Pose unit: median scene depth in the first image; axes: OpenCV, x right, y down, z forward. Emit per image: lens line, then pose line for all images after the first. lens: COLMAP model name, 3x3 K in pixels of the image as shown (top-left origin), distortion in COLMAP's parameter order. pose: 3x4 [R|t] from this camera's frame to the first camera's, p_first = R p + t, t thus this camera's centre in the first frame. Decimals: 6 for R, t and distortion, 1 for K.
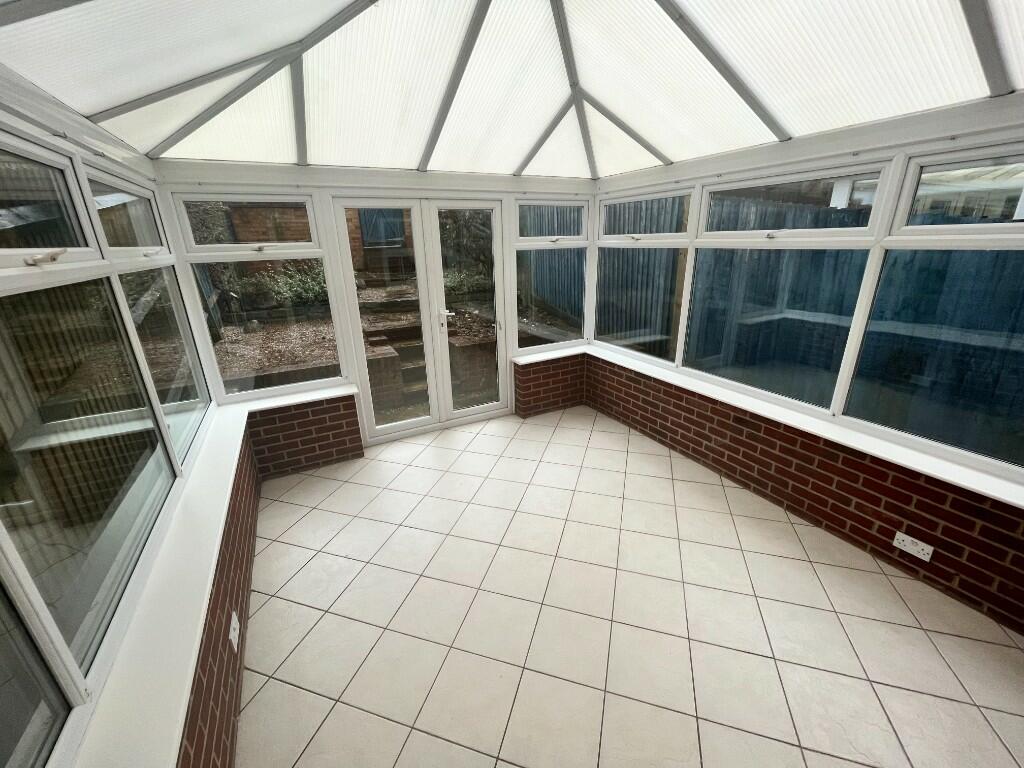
lens RADIAL K [[411.4, 0, 515.9], [0, 411.4, 389.0], [0, 0, 1]] dist [-0.003240, -0.000650]
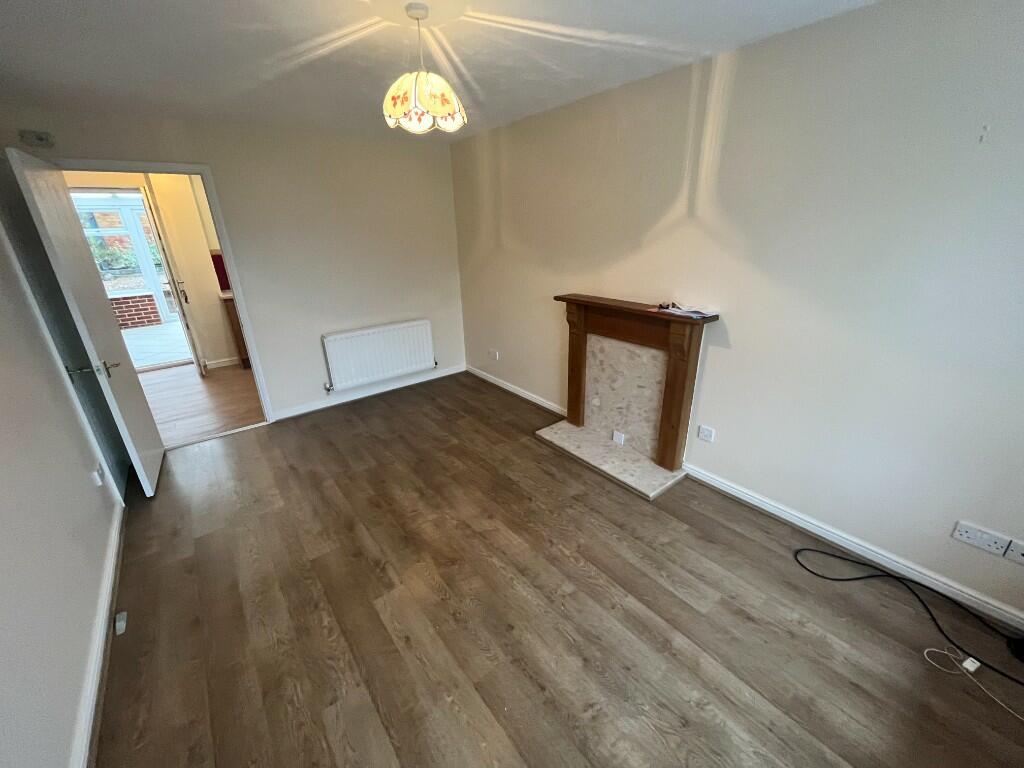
lens RADIAL K [[411.4, 0, 509.5], [0, 411.4, 387.1], [0, 0, 1]] dist [-0.003240, -0.000650]
pose [[0.985910, -0.065814, 0.153787, 1.235525], [0.061338, 0.997549, 0.033674, 0.593669], [-0.155626, -0.023766, 0.987530, -1.656530]]
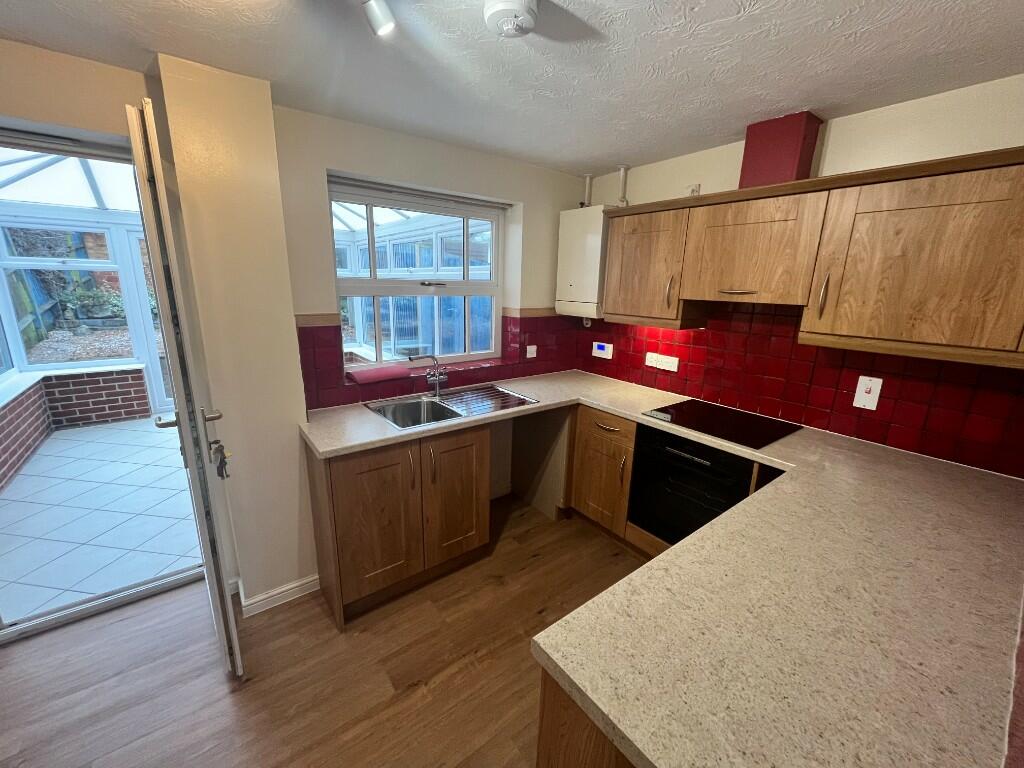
lens RADIAL K [[411.4, 0, 512.6], [0, 411.4, 387.7], [0, 0, 1]] dist [-0.003240, -0.000650]
pose [[0.984324, 0.004490, 0.176311, 0.598462], [0.012632, 0.995314, -0.095870, 0.226385], [-0.175916, 0.096594, 0.979655, -0.567065]]
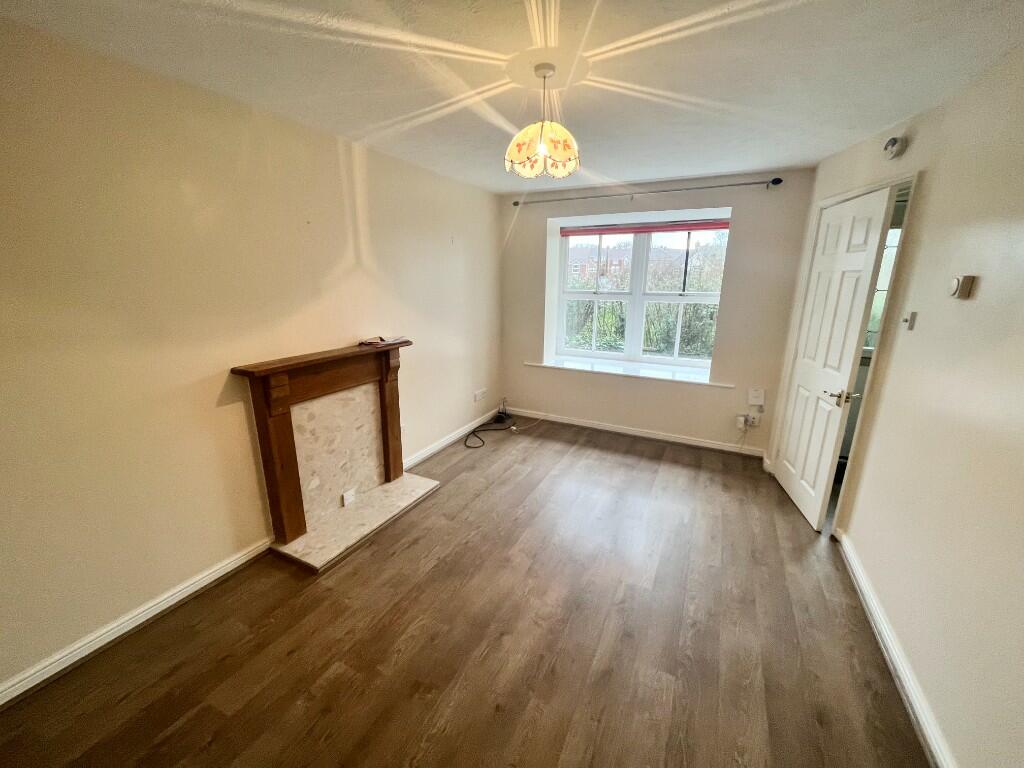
lens RADIAL K [[411.4, 0, 515.0], [0, 411.4, 385.0], [0, 0, 1]] dist [-0.003240, -0.000650]
pose [[-0.577358, -0.189425, 0.794214, 0.768706], [0.282257, 0.866440, 0.411840, 0.288767], [-0.766152, 0.461952, -0.446780, -0.722152]]
